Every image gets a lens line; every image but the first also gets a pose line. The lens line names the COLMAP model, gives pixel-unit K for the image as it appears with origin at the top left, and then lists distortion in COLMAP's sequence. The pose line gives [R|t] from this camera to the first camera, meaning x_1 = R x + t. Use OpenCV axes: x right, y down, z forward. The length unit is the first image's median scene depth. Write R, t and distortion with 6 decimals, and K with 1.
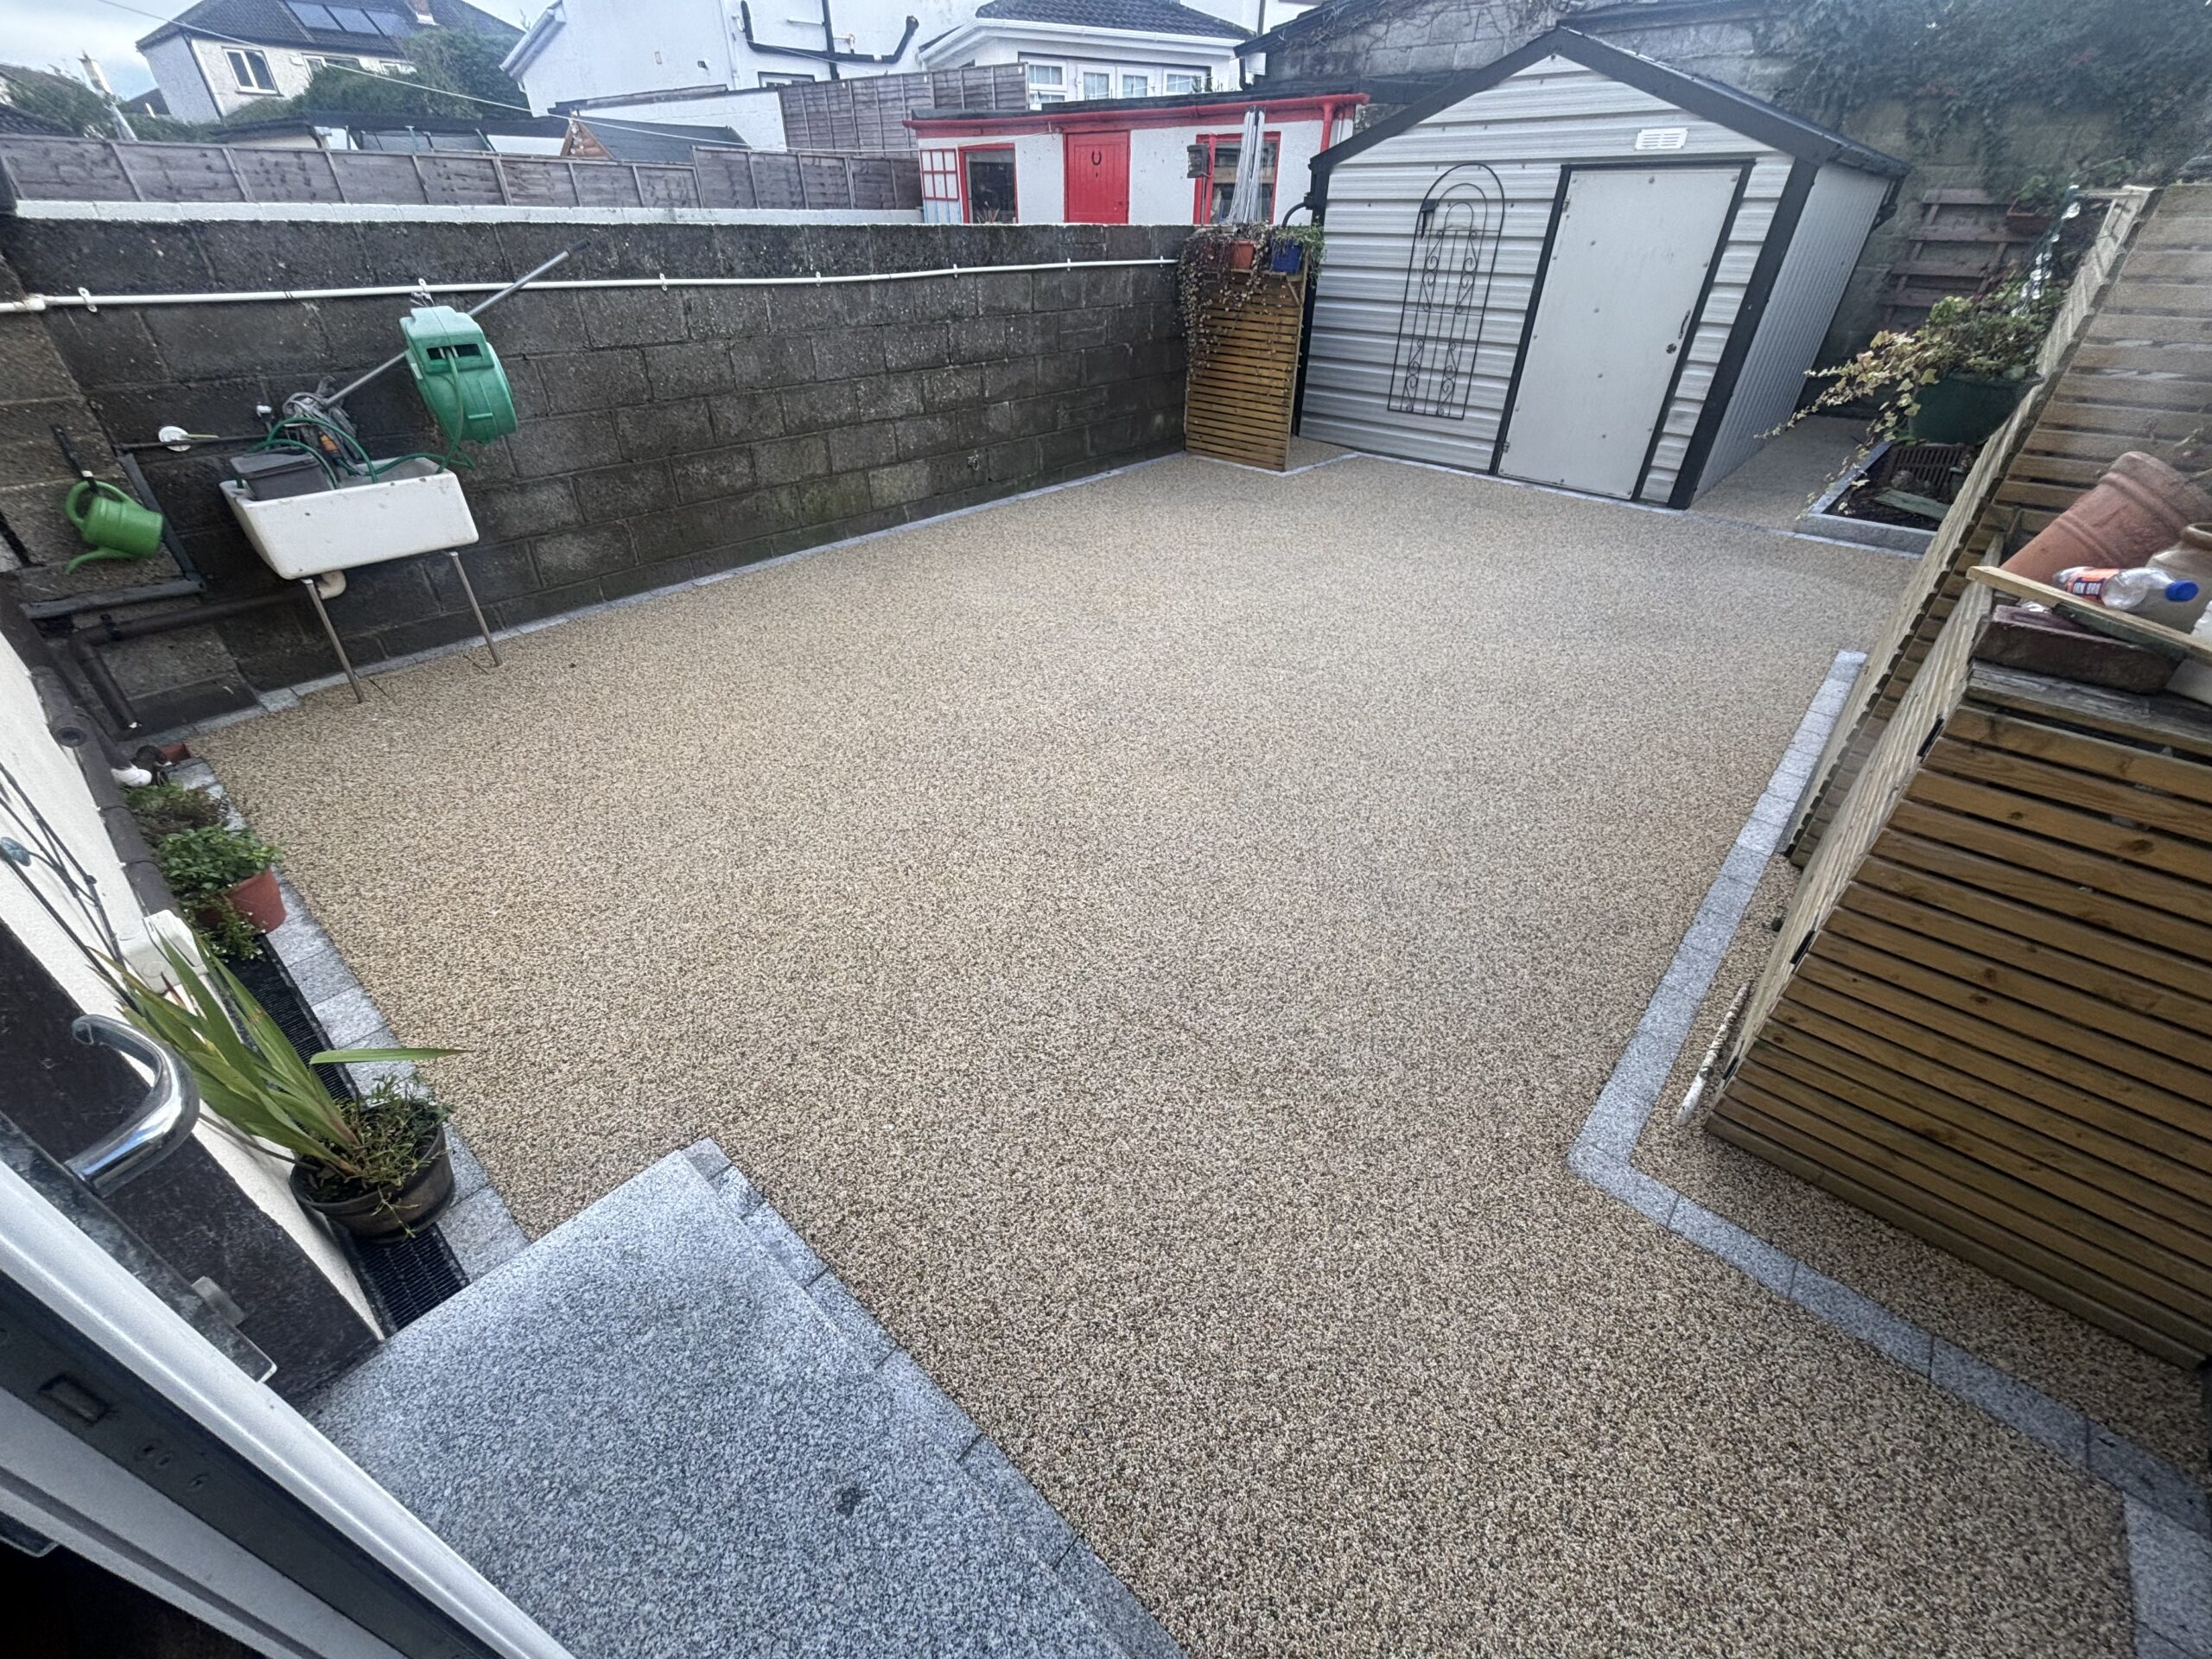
lens RADIAL K [[894.8, 0, 1106.0], [0, 894.8, 829.5], [0, 0, 1]] dist [-0.009667, 0.005764]
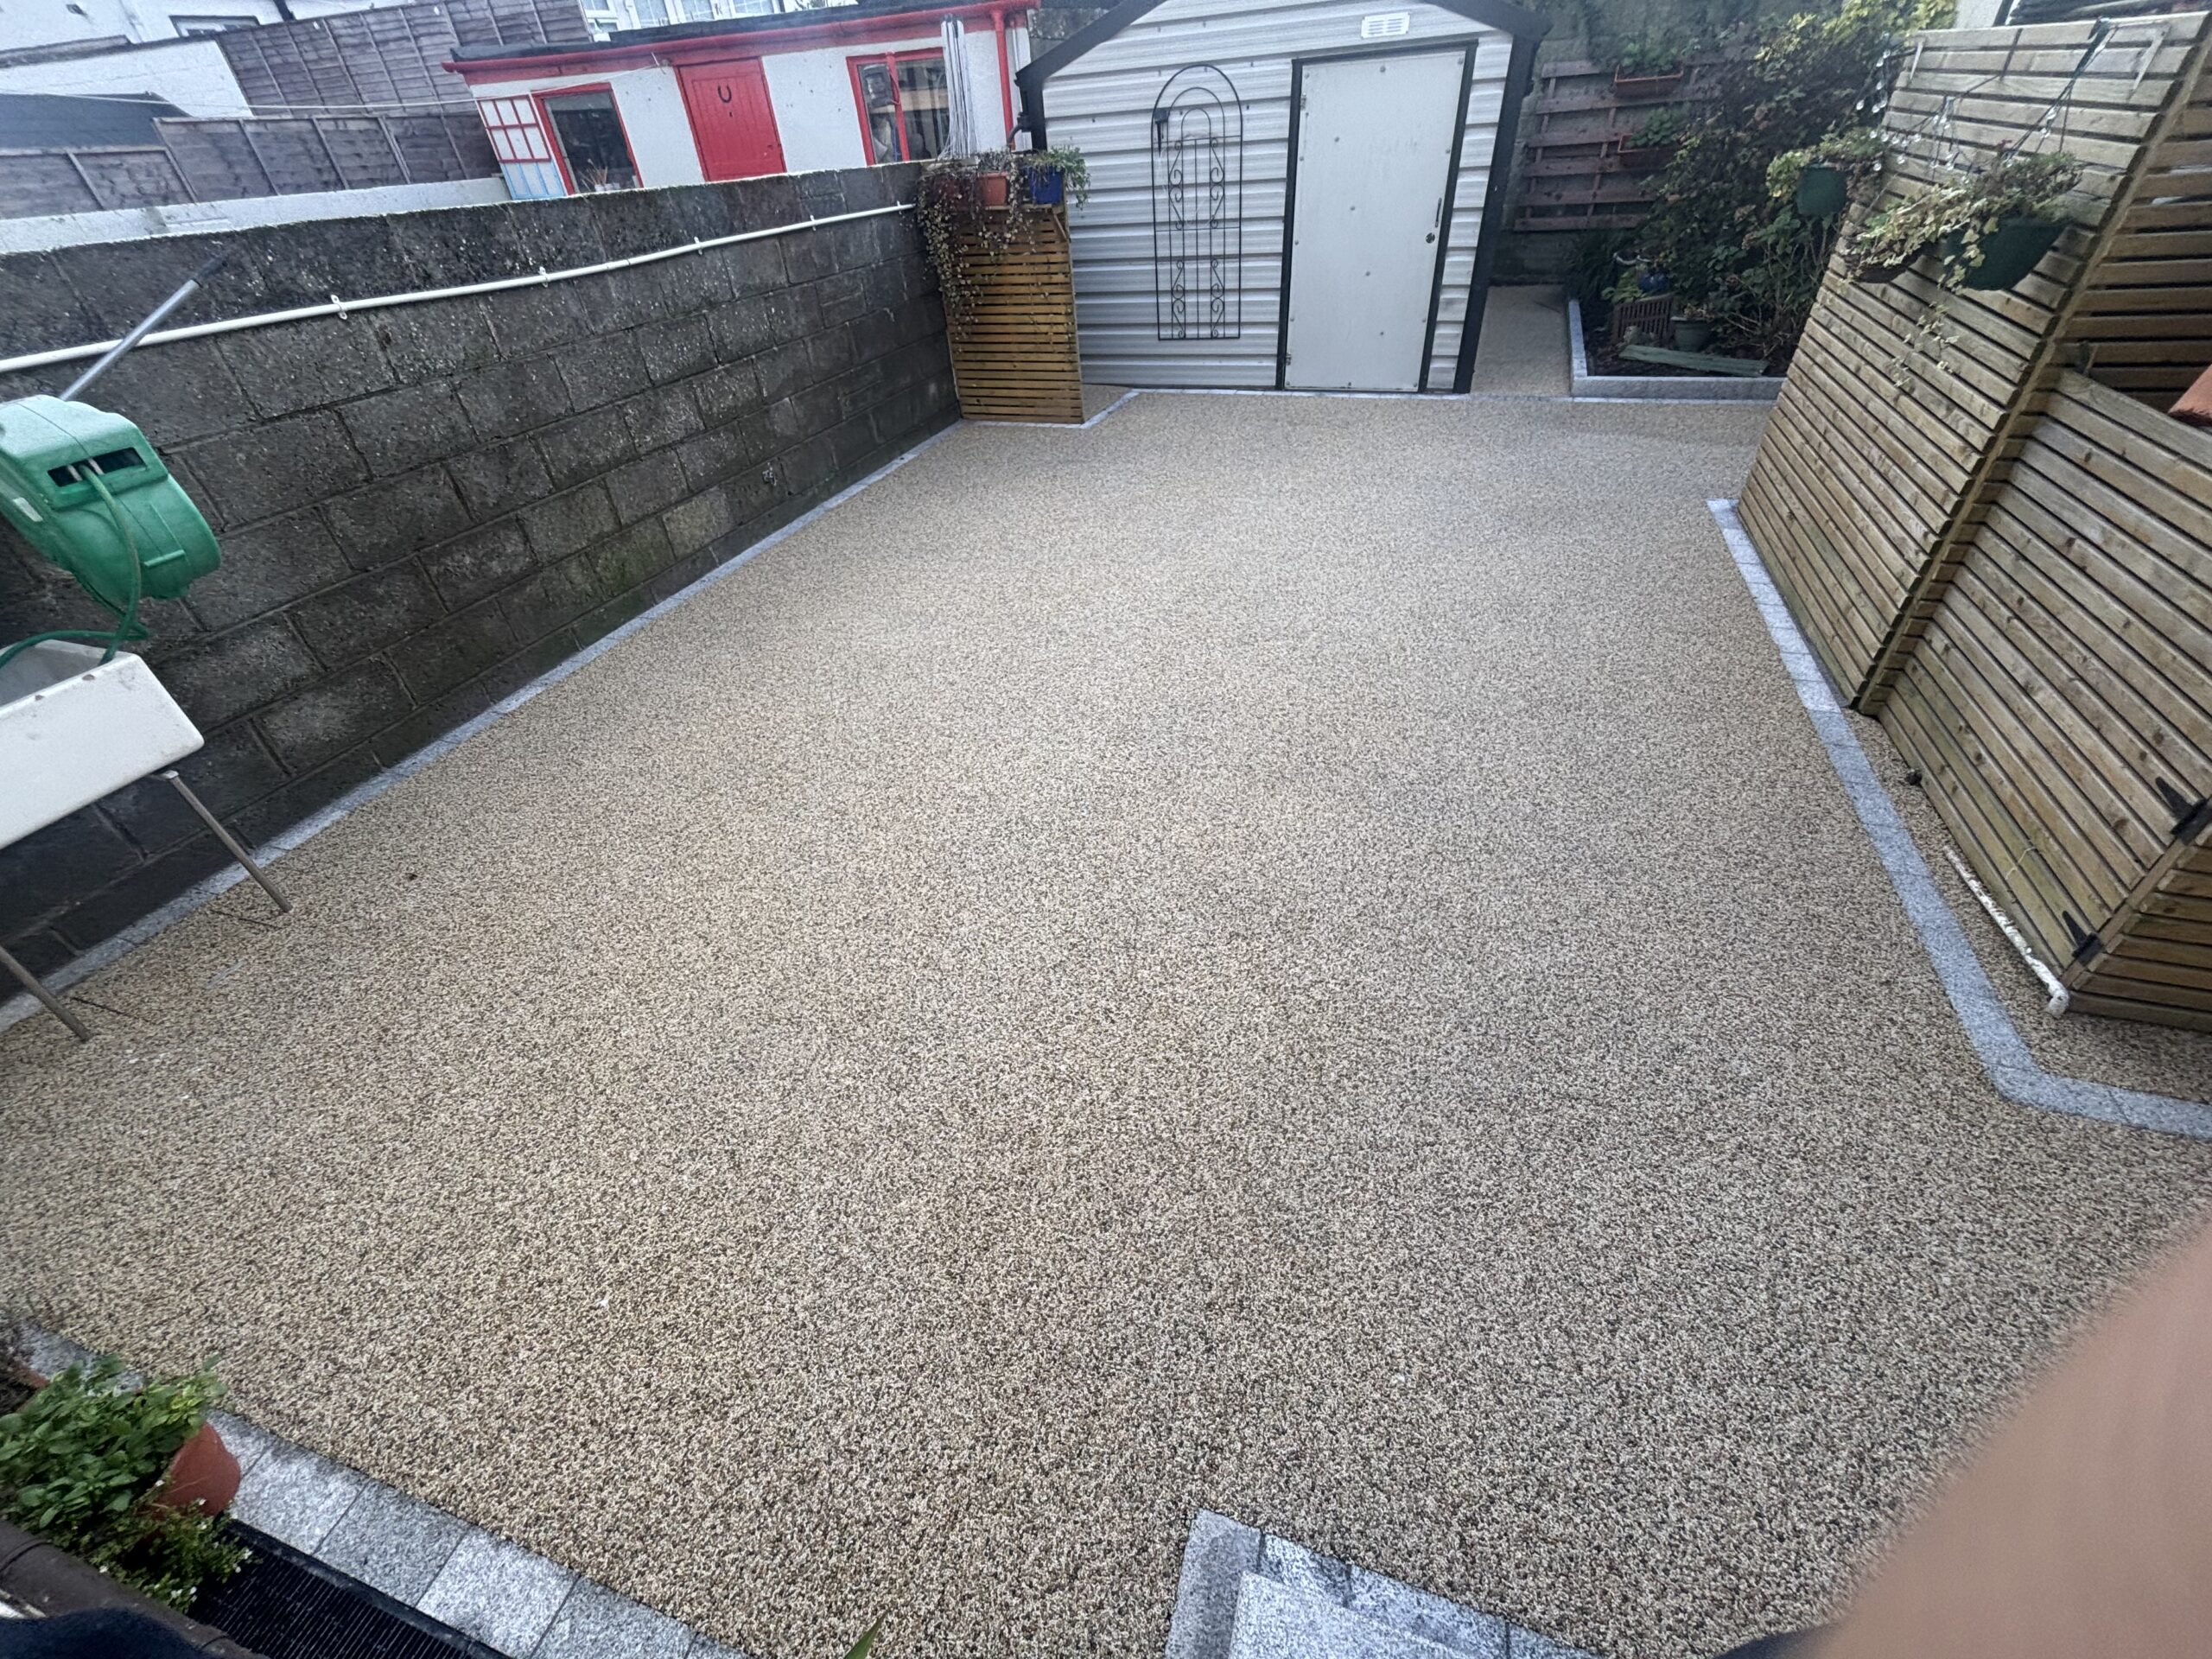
lens RADIAL K [[891.9, 0, 1103.7], [0, 891.9, 825.9], [0, 0, 1]] dist [0.006209, -0.002646]
pose [[0.917783, -0.293849, 0.267070, -0.166582], [0.280683, 0.955839, 0.087116, -0.079495], [-0.280875, -0.004992, 0.959731, 0.103479]]
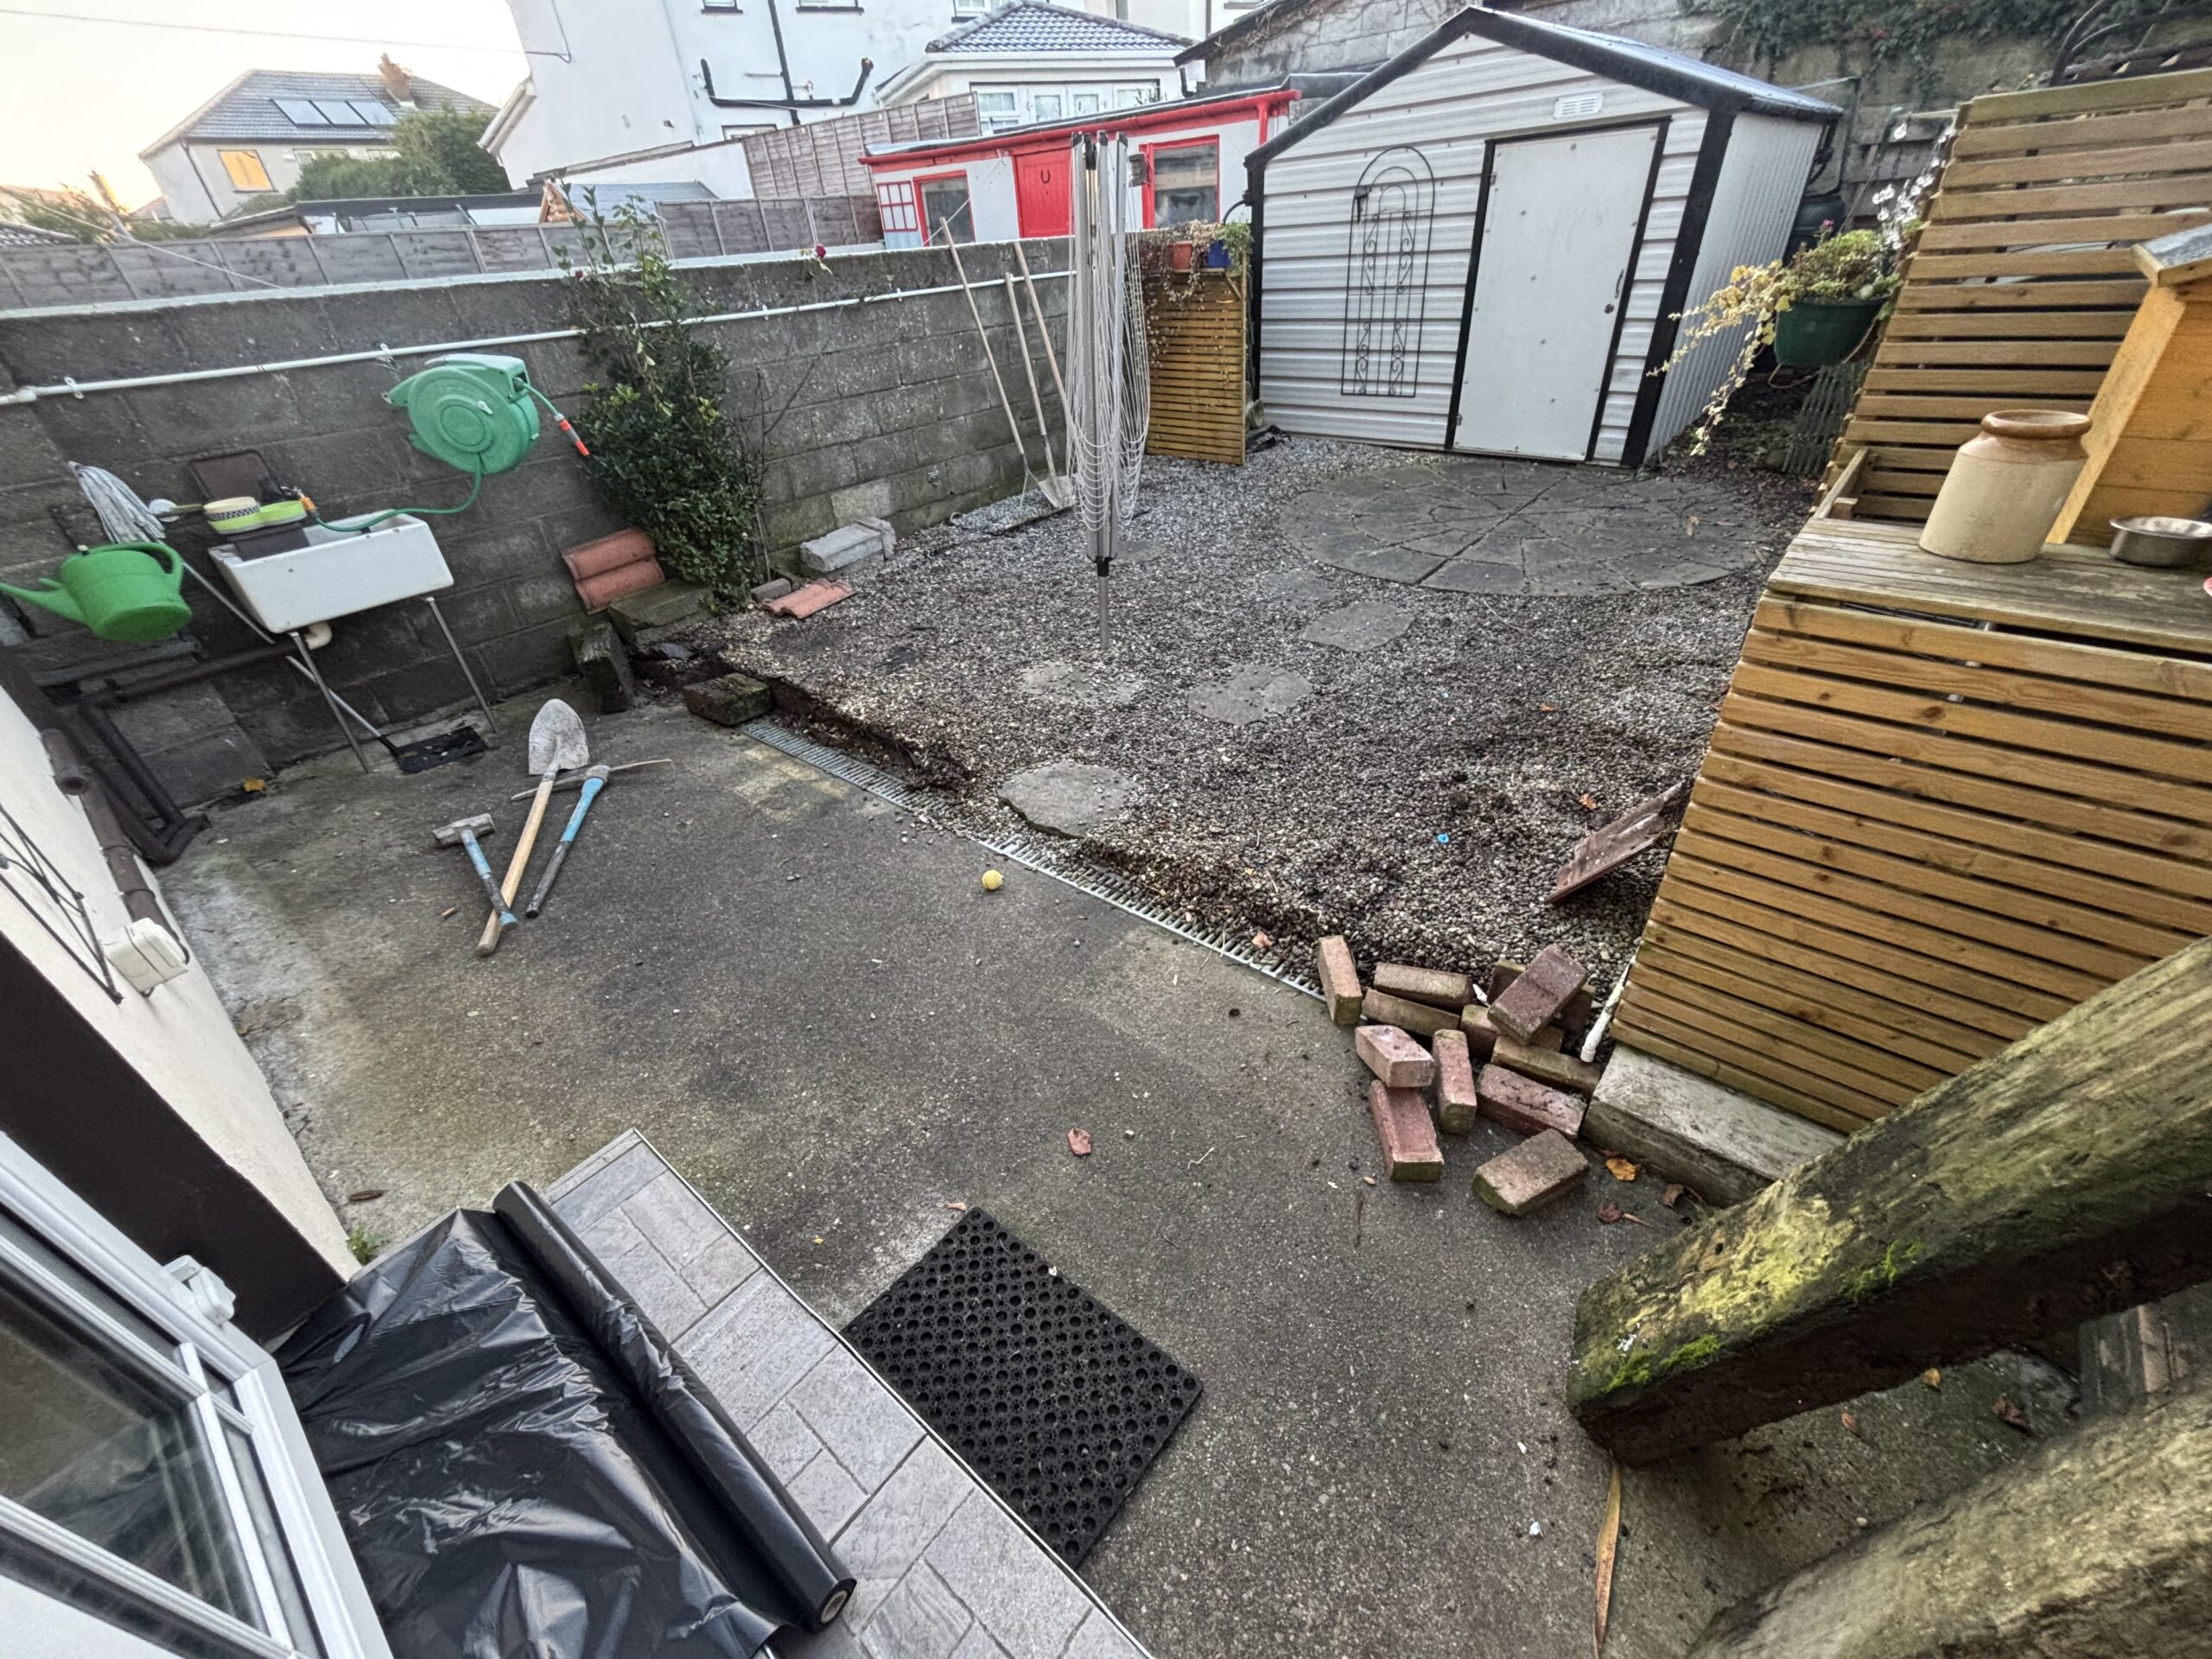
lens RADIAL K [[894.8, 0, 1106.0], [0, 894.8, 829.5], [0, 0, 1]] dist [-0.009667, 0.005764]
pose [[0.996935, -0.074419, -0.024136, 0.040170], [0.074087, 0.997148, -0.014389, 0.020985], [0.025138, 0.012556, 0.999605, -0.018042]]
